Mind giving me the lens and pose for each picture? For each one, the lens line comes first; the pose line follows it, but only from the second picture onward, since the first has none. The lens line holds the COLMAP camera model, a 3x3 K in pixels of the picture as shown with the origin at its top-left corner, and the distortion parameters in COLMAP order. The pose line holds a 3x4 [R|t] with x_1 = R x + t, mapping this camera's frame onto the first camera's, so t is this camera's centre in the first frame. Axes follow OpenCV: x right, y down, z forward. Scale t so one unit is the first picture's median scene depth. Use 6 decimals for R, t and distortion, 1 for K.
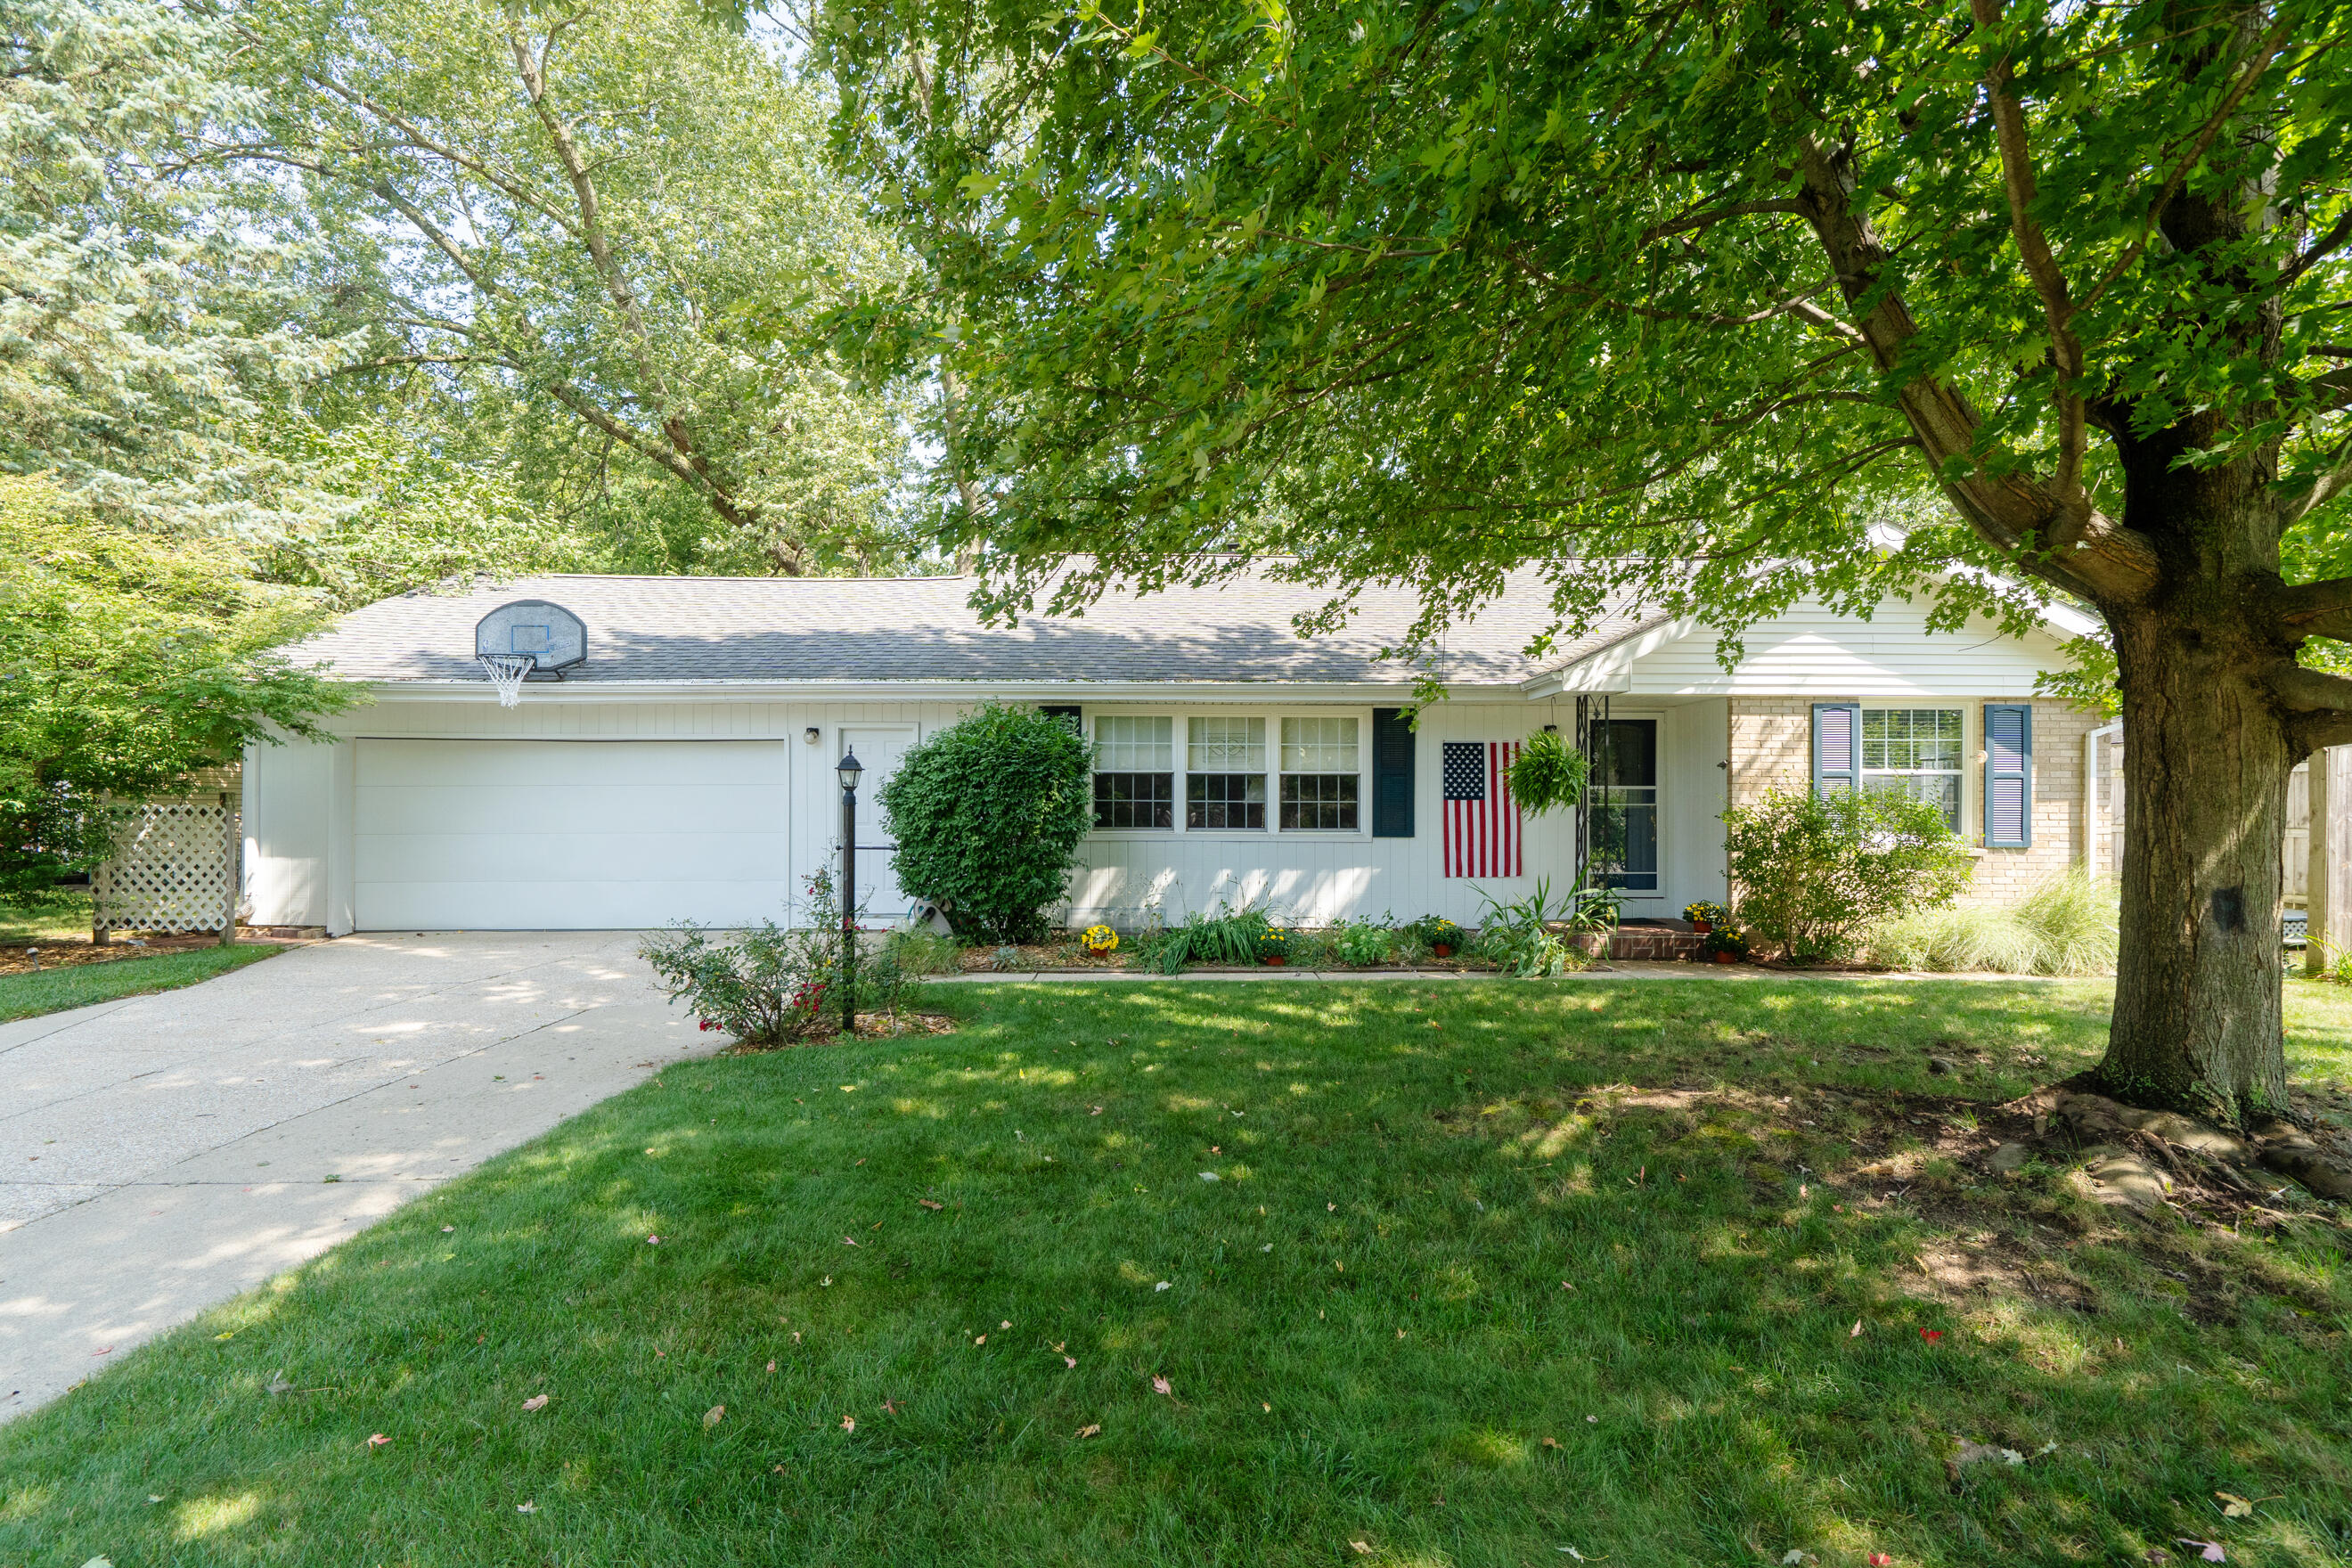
lens RADIAL K [[1104.0, 0, 1180.2], [0, 1104.0, 788.7], [0, 0, 1]] dist [0.000491, 0.000550]
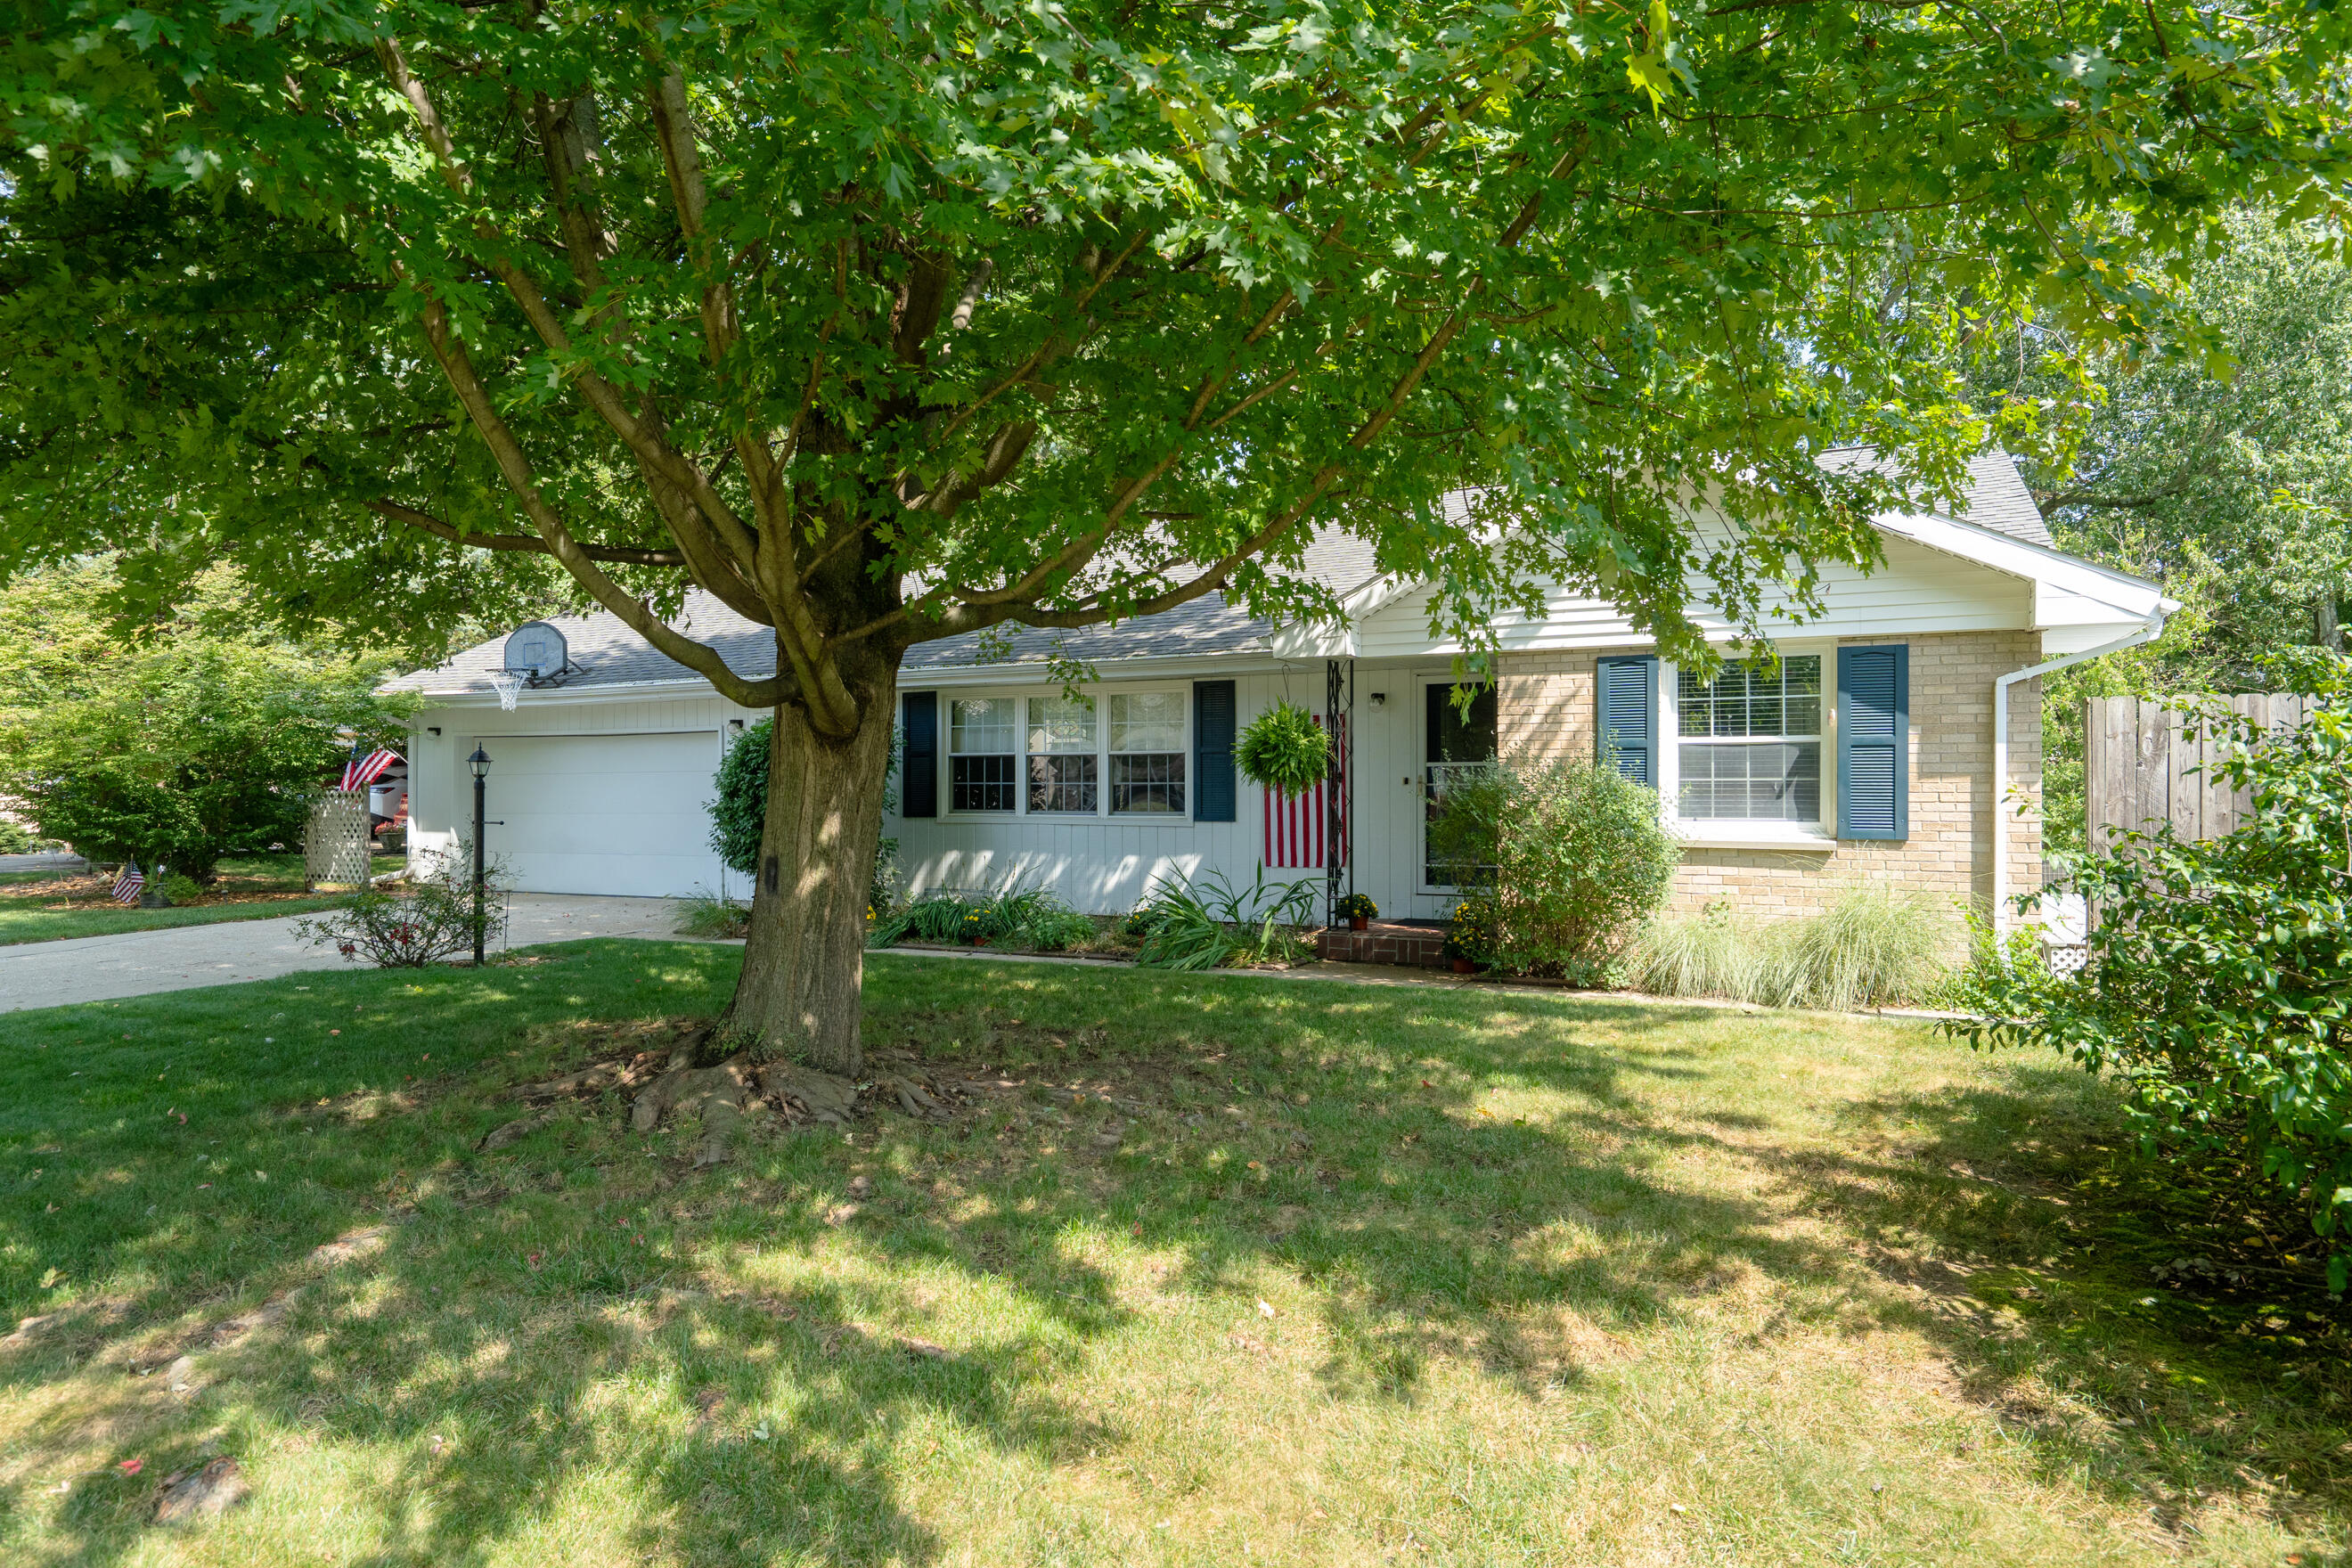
lens RADIAL K [[1319.9, 0, 1183.6], [0, 1319.9, 783.5], [0, 0, 1]] dist [0.000168, 0.000131]
pose [[0.894354, -0.005252, -0.447328, 0.689426], [0.010420, 0.999904, 0.009093, 0.002556], [0.447238, -0.012794, 0.894324, 0.008046]]
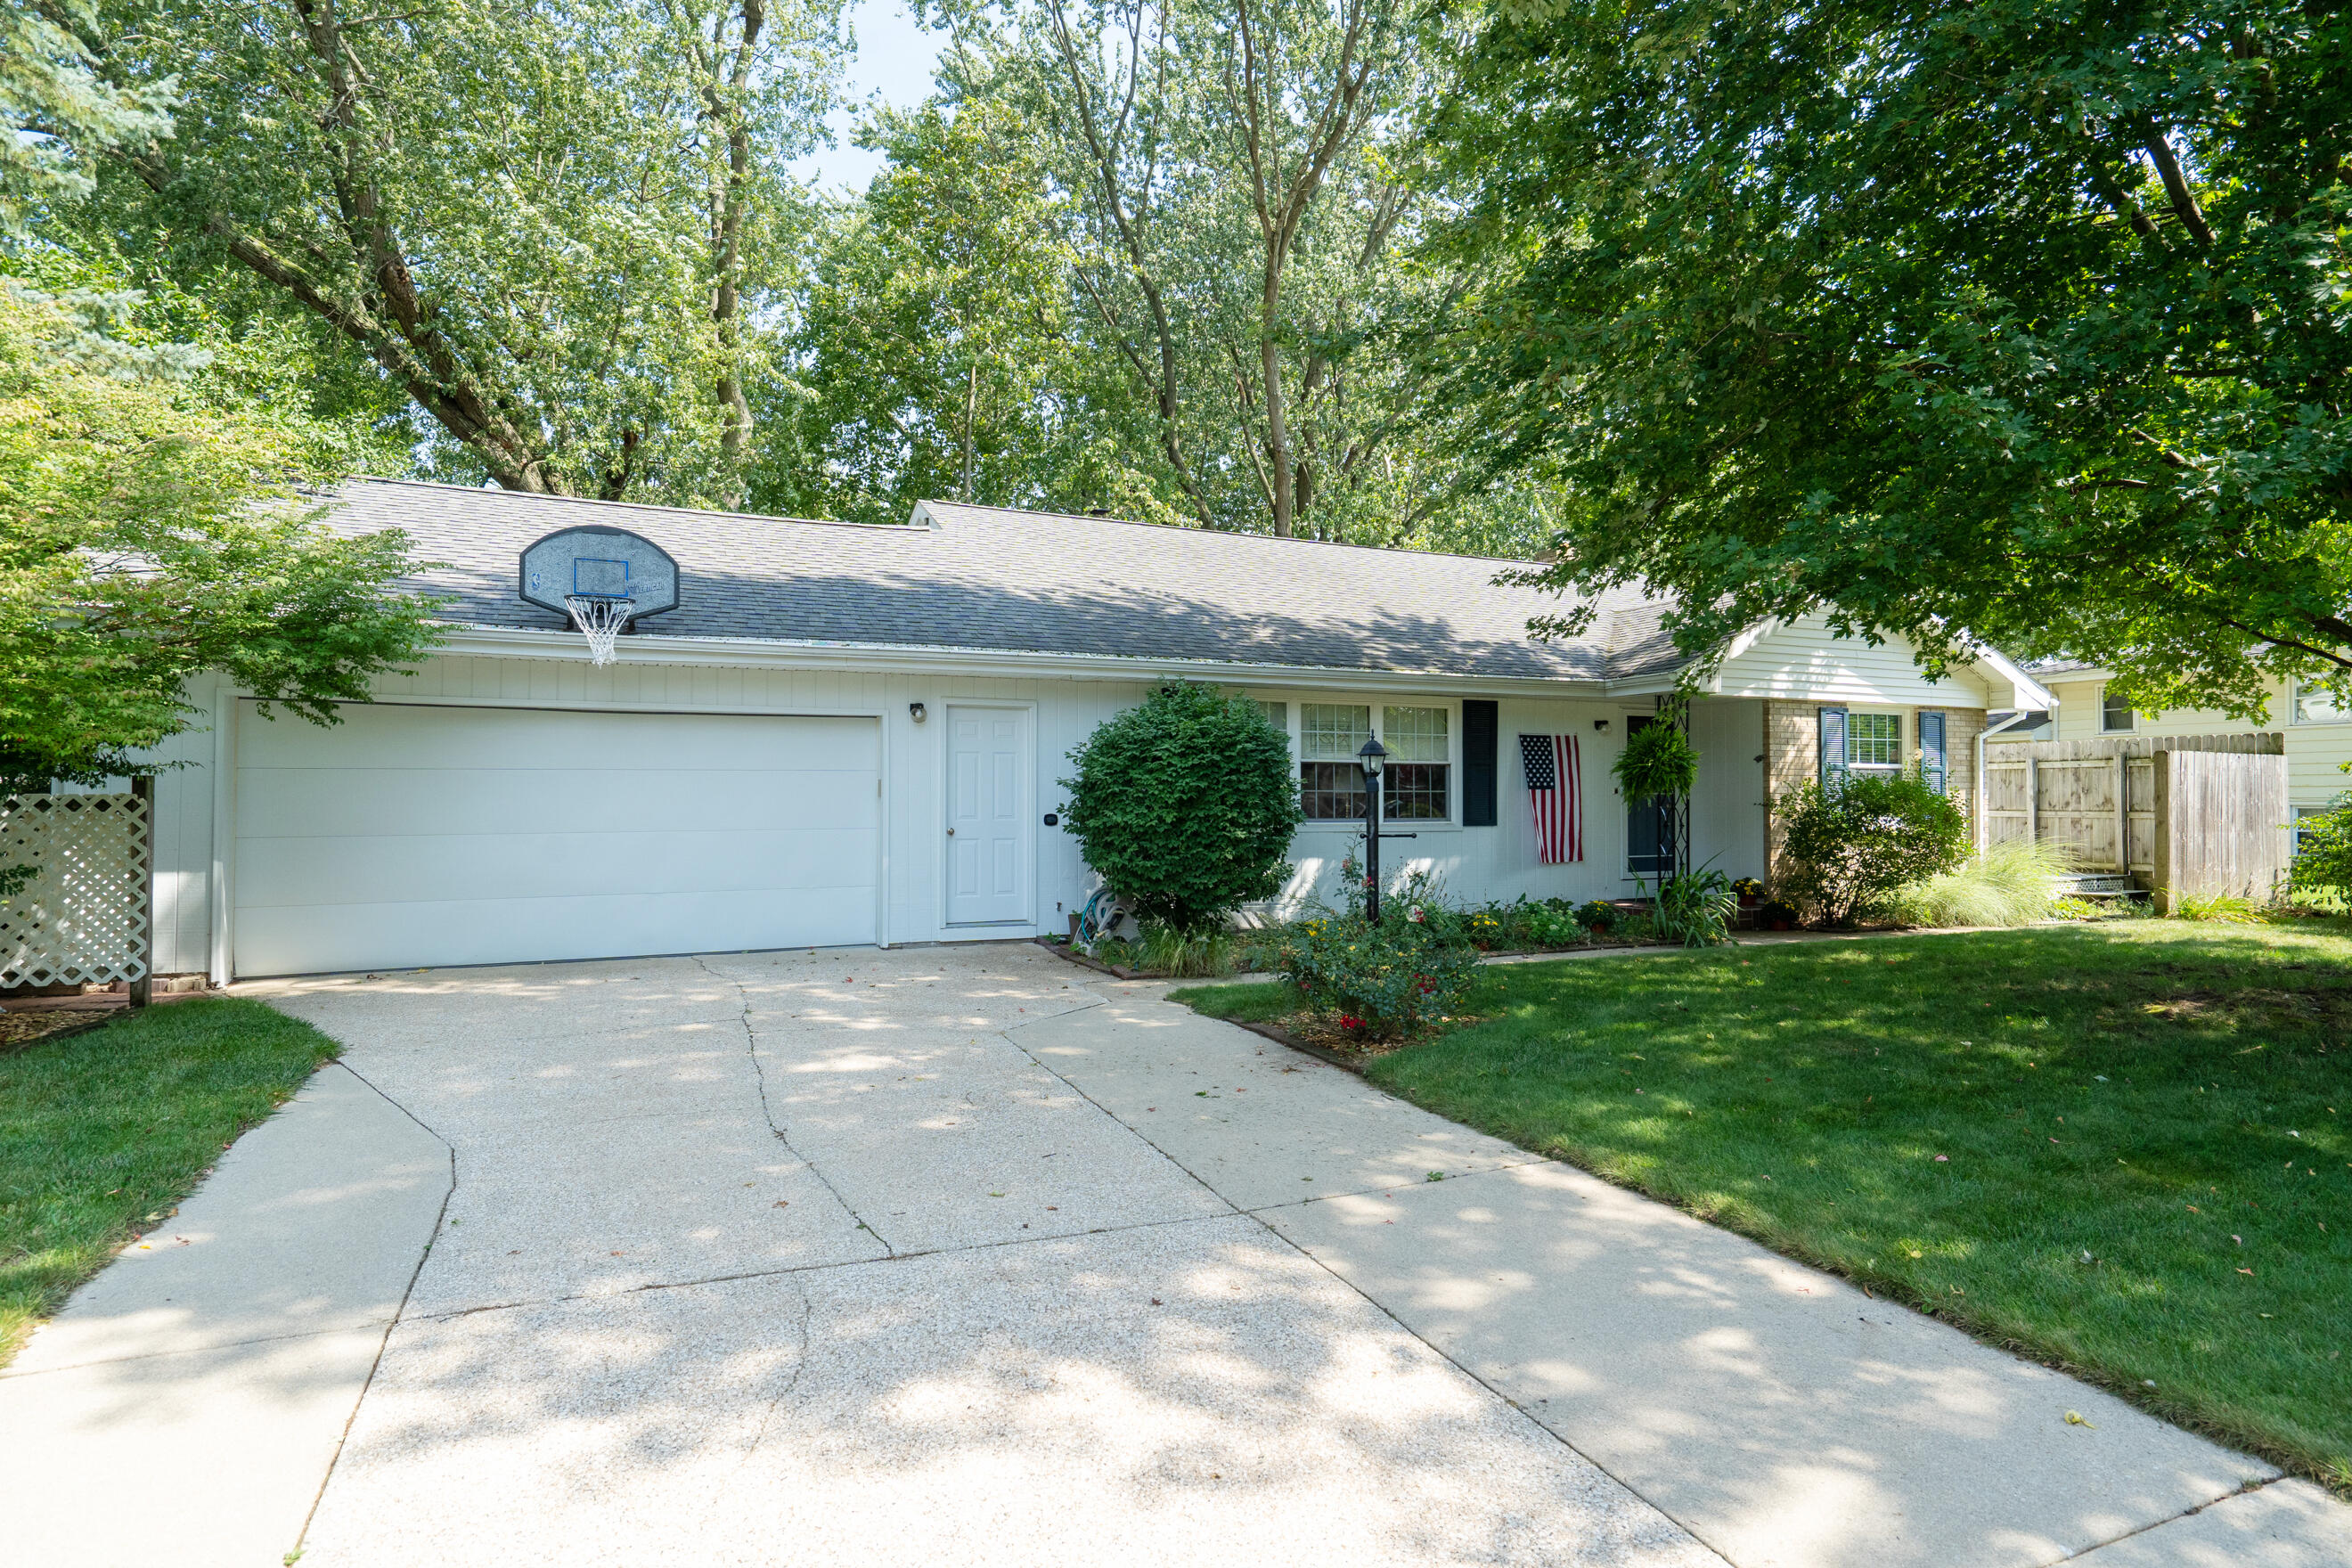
lens RADIAL K [[1269.5, 0, 1166.1], [0, 1269.5, 785.6], [0, 0, 1]] dist [0.005914, 0.000493]
pose [[0.916308, 0.001887, 0.400470, -0.569742], [-0.002547, 0.999996, 0.001116, 0.006337], [-0.400467, -0.002043, 0.916309, 0.037700]]
